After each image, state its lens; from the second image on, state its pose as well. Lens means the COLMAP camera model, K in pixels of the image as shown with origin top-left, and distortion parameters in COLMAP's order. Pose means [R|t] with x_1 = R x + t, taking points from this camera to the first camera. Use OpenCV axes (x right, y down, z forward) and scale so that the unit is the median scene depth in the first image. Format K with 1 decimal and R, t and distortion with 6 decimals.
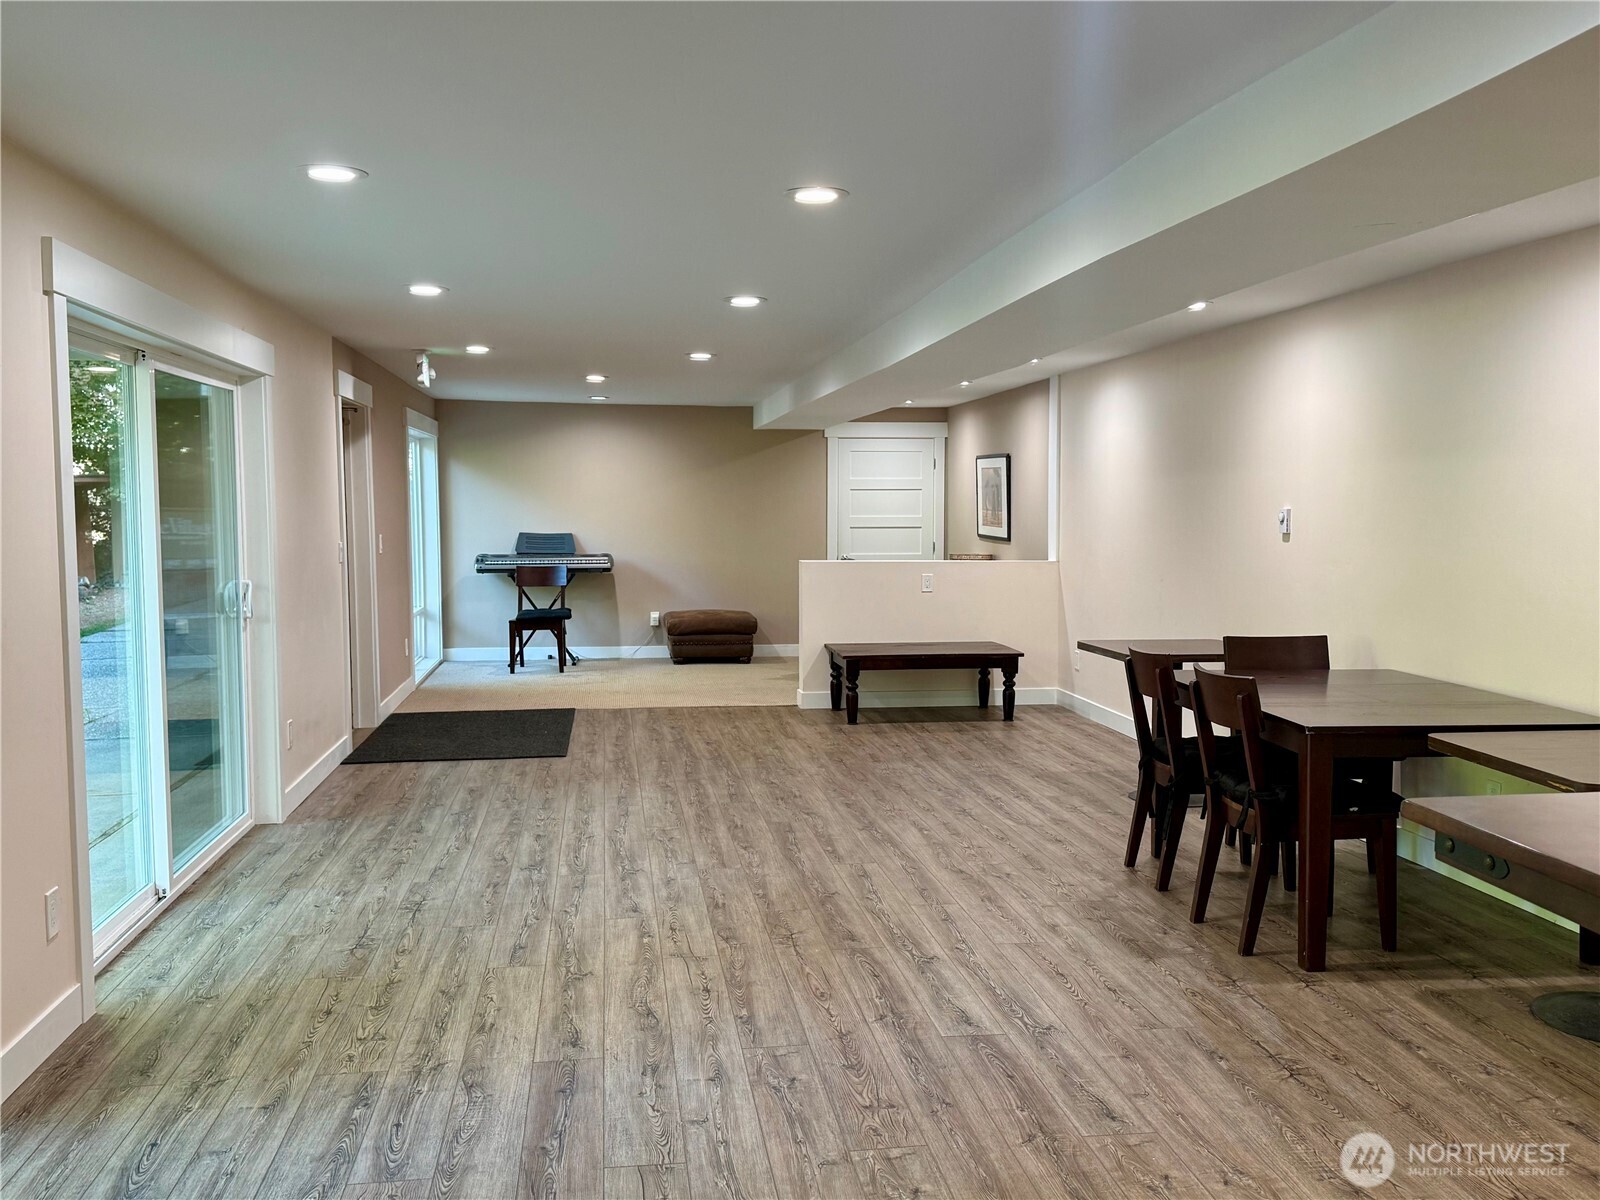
lens RADIAL K [[1408.5, 0, 799.8], [0, 1408.5, 598.3], [0, 0, 1]] dist [-0.007541, -0.012172]
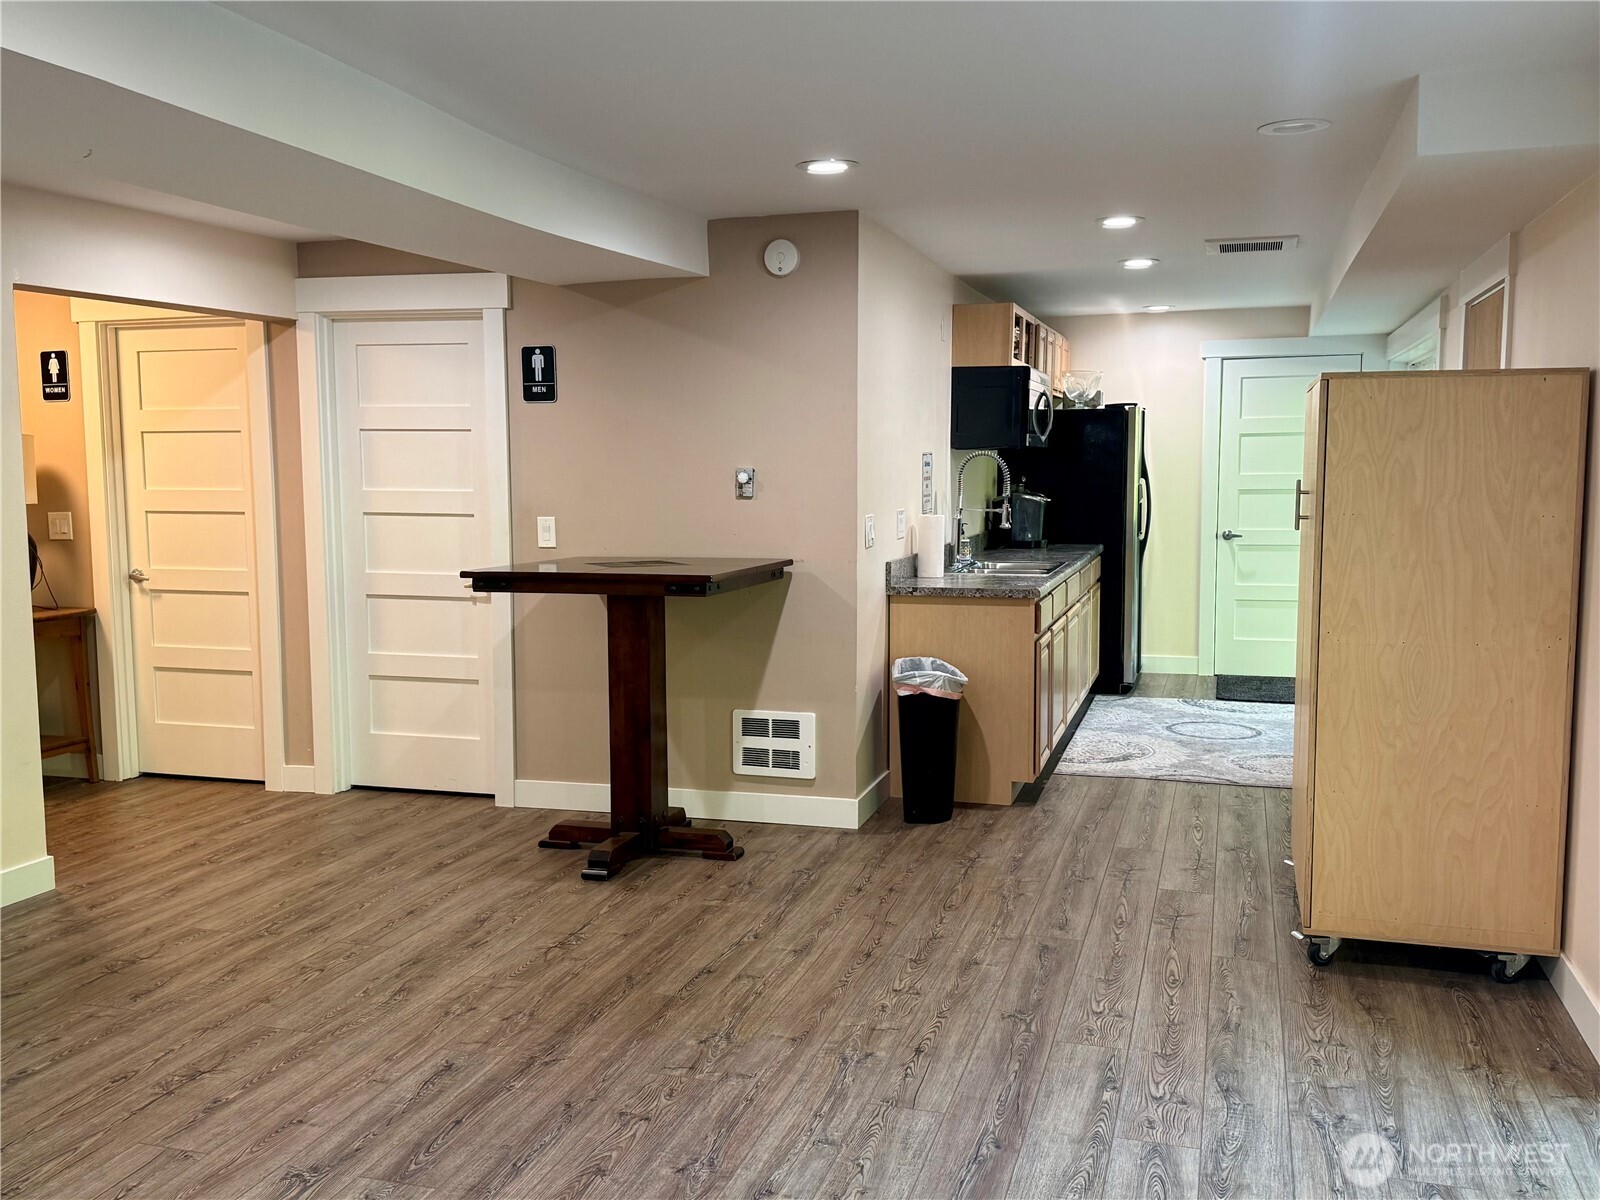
lens RADIAL K [[1408.5, 0, 800.4], [0, 1408.5, 599.9], [0, 0, 1]] dist [-0.007541, -0.012172]
pose [[-0.907552, -0.039756, 0.418054, -0.437088], [0.033651, 0.985422, 0.166764, -0.128612], [-0.418590, 0.165415, -0.892984, 1.818400]]
